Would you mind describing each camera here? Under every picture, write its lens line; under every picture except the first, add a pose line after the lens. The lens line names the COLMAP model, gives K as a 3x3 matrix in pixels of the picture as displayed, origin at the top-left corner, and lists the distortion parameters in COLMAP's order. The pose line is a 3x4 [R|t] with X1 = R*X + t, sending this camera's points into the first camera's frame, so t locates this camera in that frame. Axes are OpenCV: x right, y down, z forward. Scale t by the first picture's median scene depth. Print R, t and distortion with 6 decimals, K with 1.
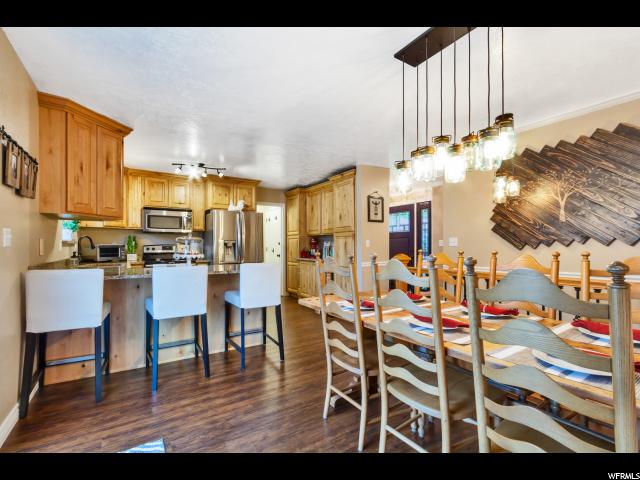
lens RADIAL K [[296.4, 0, 320.0], [0, 296.4, 240.0], [0, 0, 1]] dist [-0.001781, -0.000078]
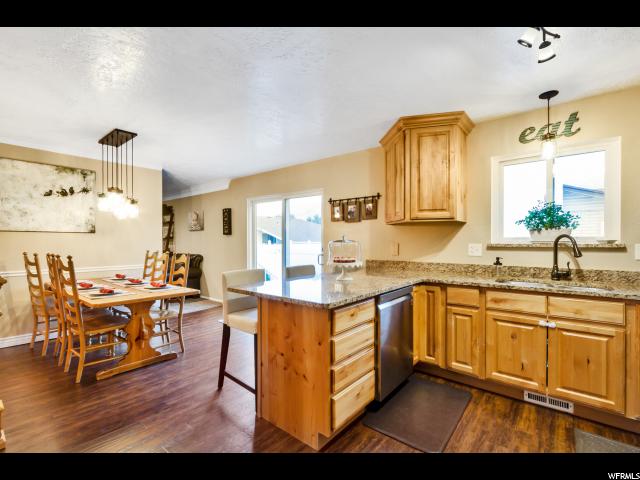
lens RADIAL K [[293.9, 0, 318.4], [0, 293.9, 242.7], [0, 0, 1]] dist [-0.001030, -0.000049]
pose [[-0.950666, 0.003852, -0.310193, -0.087769], [0.009921, 0.999789, -0.017990, 0.005660], [0.310058, -0.020180, -0.950503, 1.087748]]
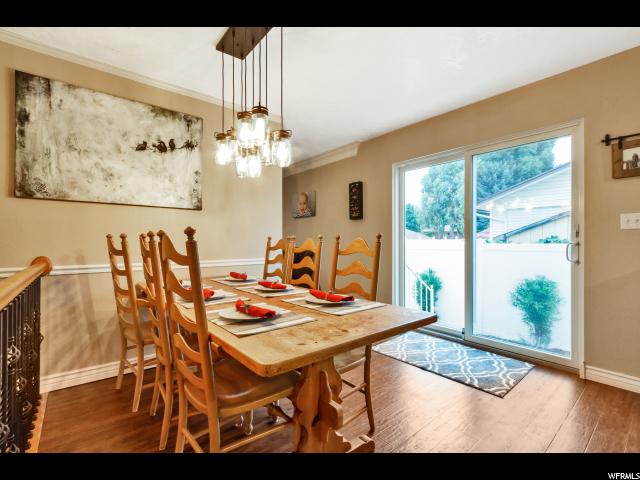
lens RADIAL K [[296.4, 0, 320.0], [0, 296.4, 240.0], [0, 0, 1]] dist [-0.001781, -0.000078]
pose [[-0.992603, 0.003626, -0.121349, 0.096569], [0.006817, 0.999642, -0.025890, 0.029405], [0.121211, -0.026526, -0.992272, 0.693437]]
